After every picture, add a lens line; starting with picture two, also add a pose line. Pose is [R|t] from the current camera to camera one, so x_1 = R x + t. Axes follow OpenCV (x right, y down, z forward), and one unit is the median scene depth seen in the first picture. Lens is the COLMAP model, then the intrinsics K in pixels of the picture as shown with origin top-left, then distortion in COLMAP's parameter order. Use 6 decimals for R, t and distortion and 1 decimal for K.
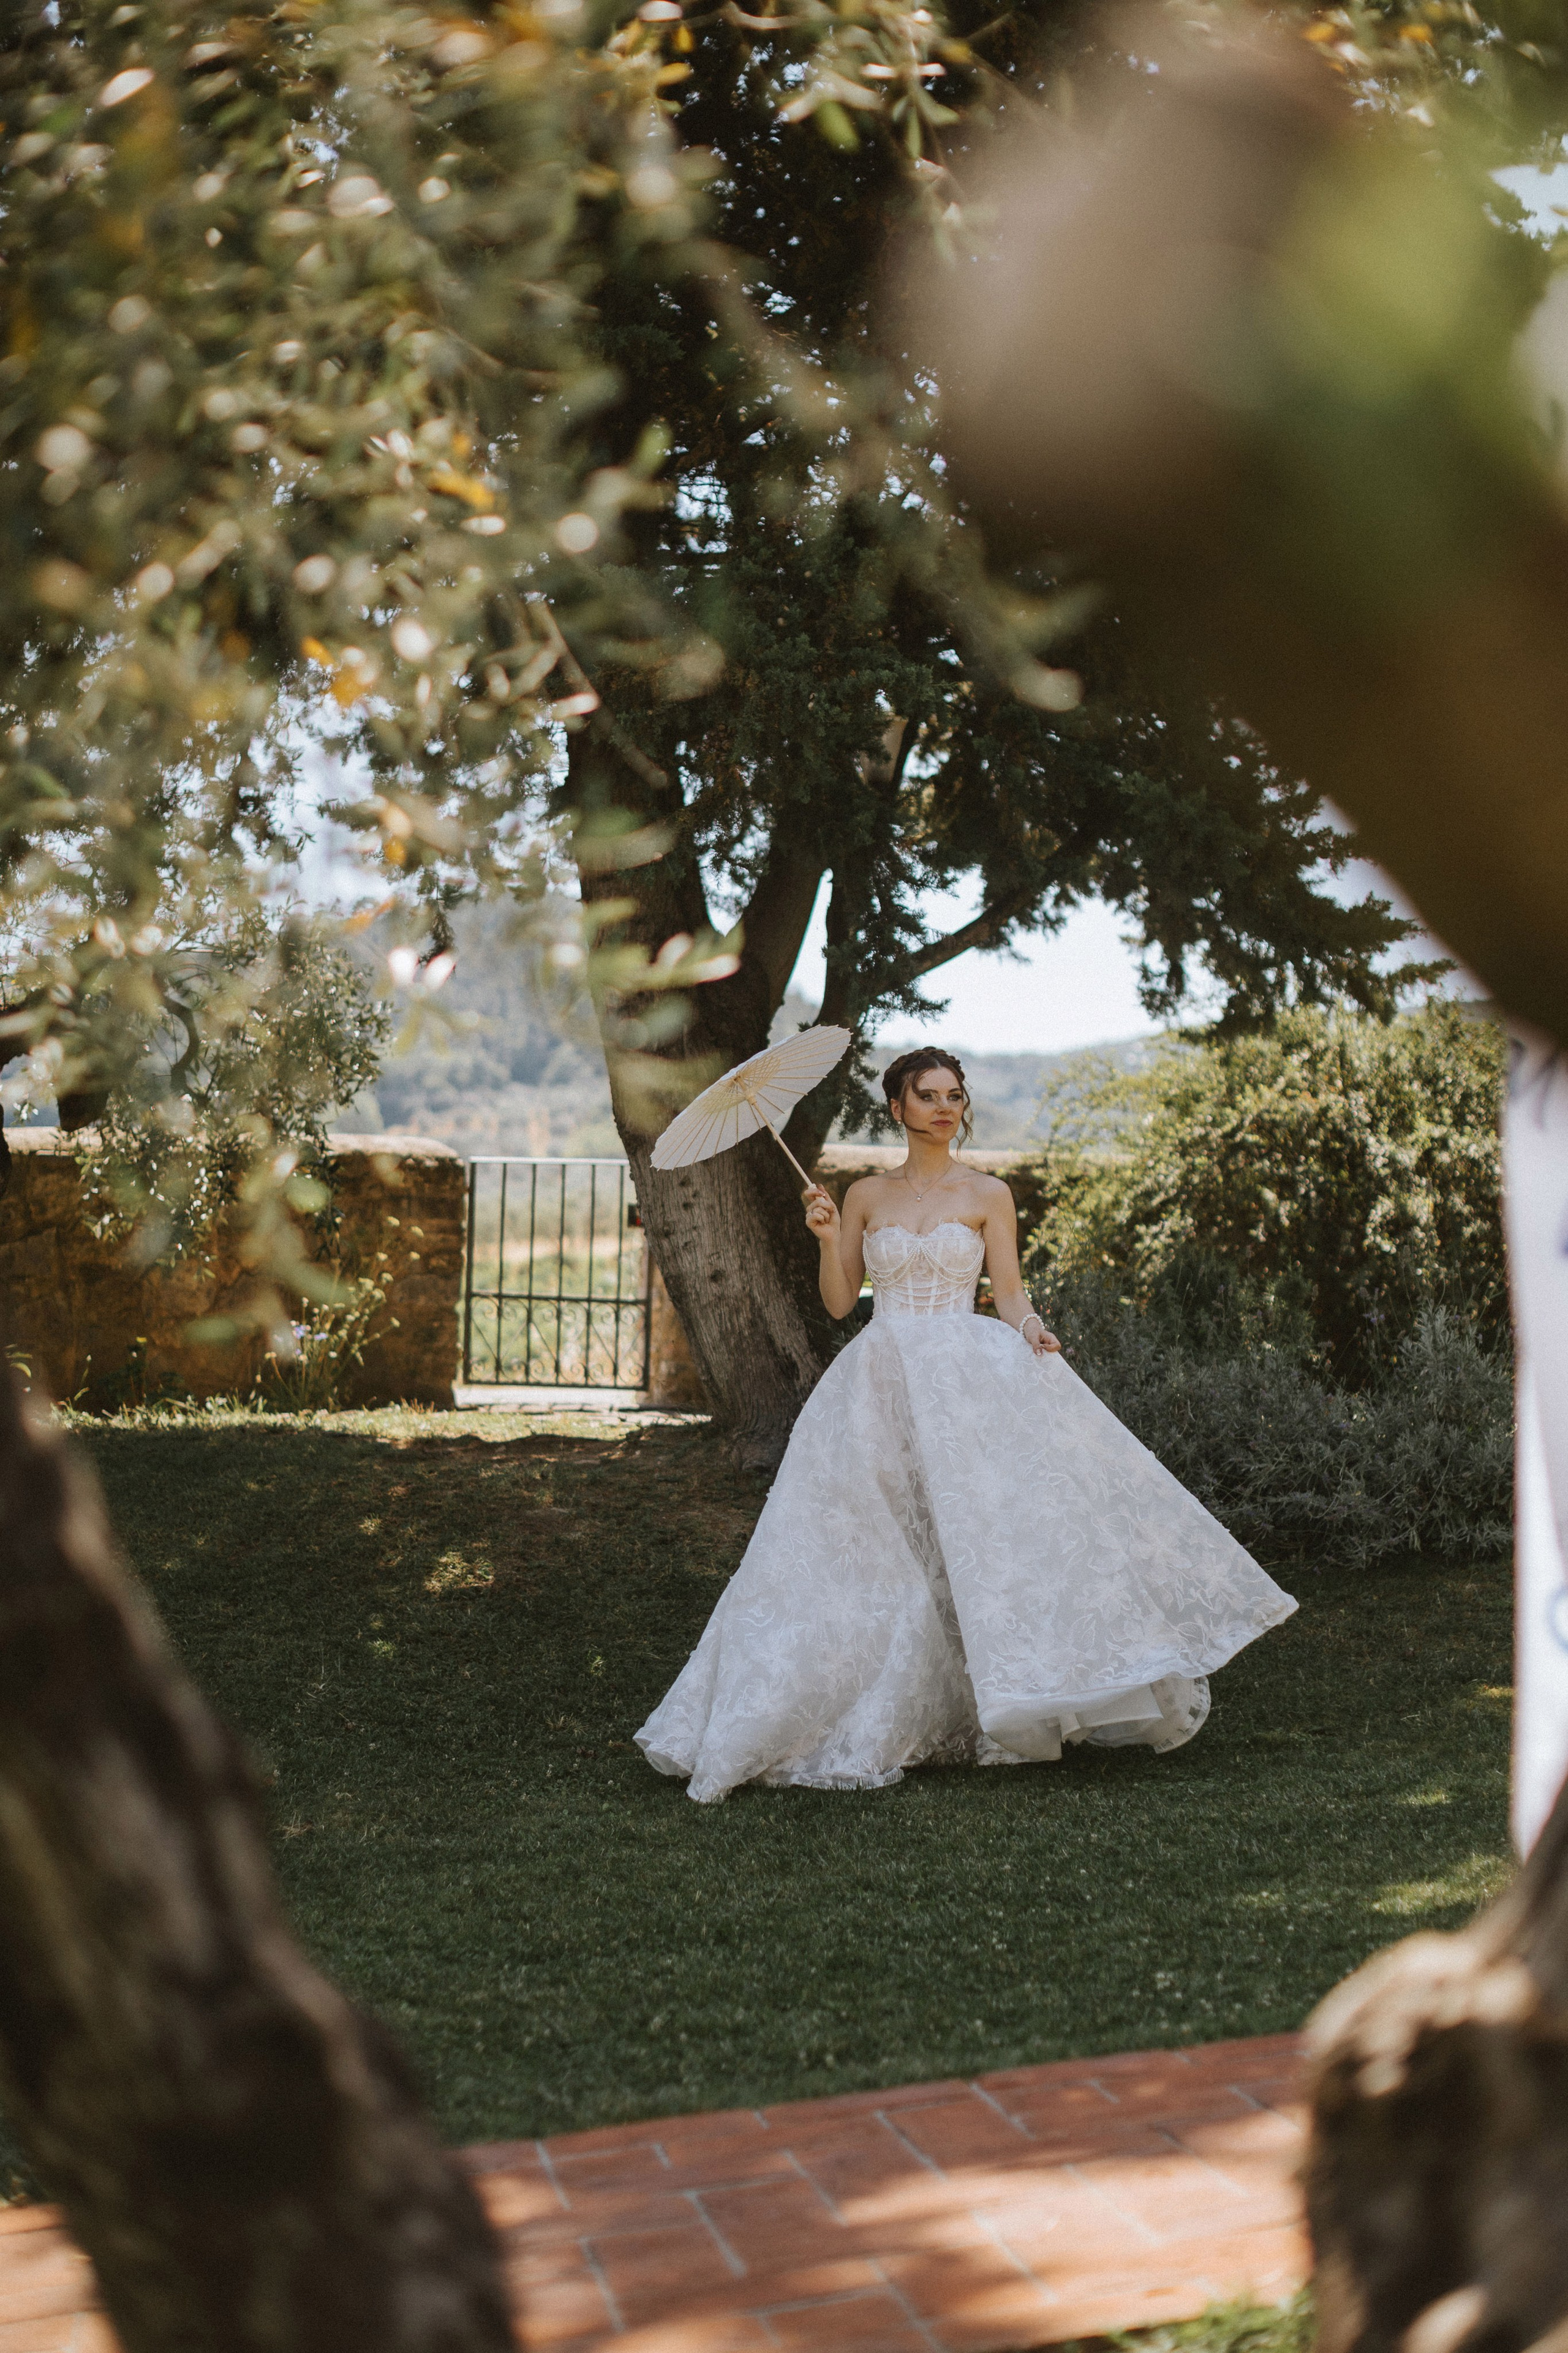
lens RADIAL K [[3456.1, 0, 802.3], [0, 3456.1, 1180.1], [0, 0, 1]] dist [-0.059875, 0.000000]
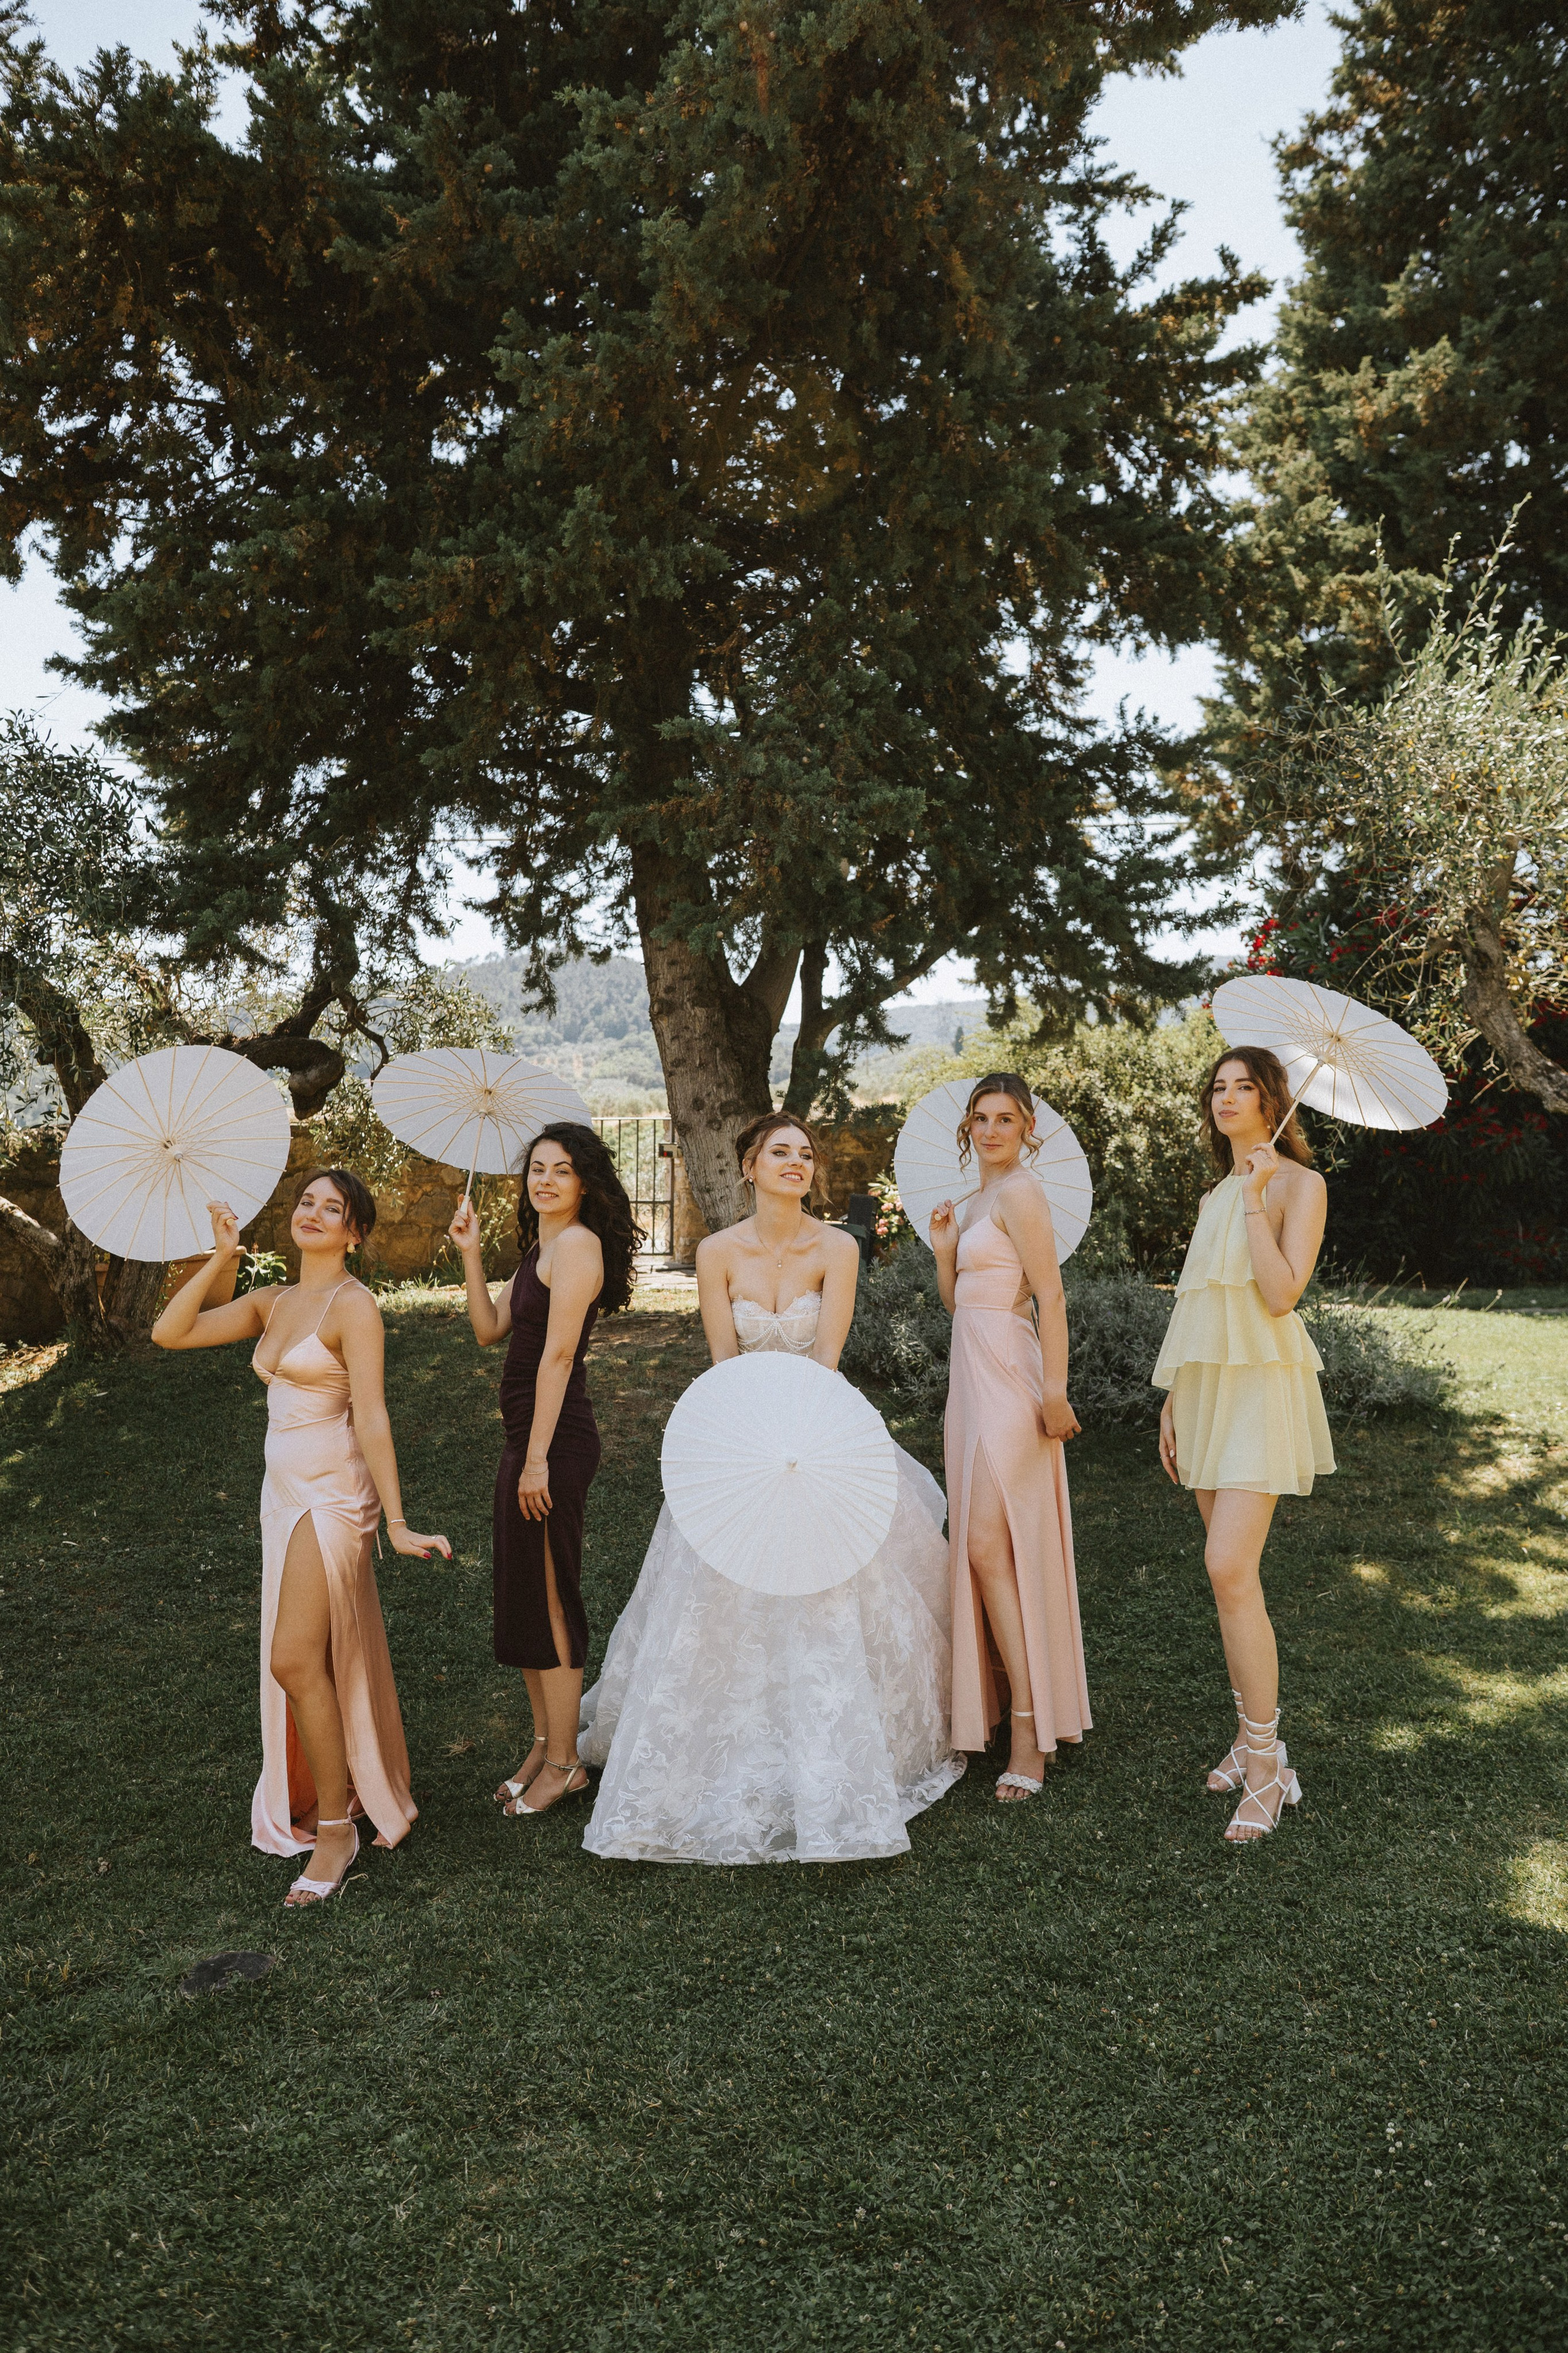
lens RADIAL K [[1625.9, 0, 802.4], [0, 1625.9, 1172.8], [0, 0, 1]] dist [-0.019869, -0.000455]
pose [[0.998030, -0.016587, 0.060507, -0.032600], [0.013219, 0.998363, 0.055645, -0.024106], [-0.061330, -0.054736, 0.996616, 0.243710]]
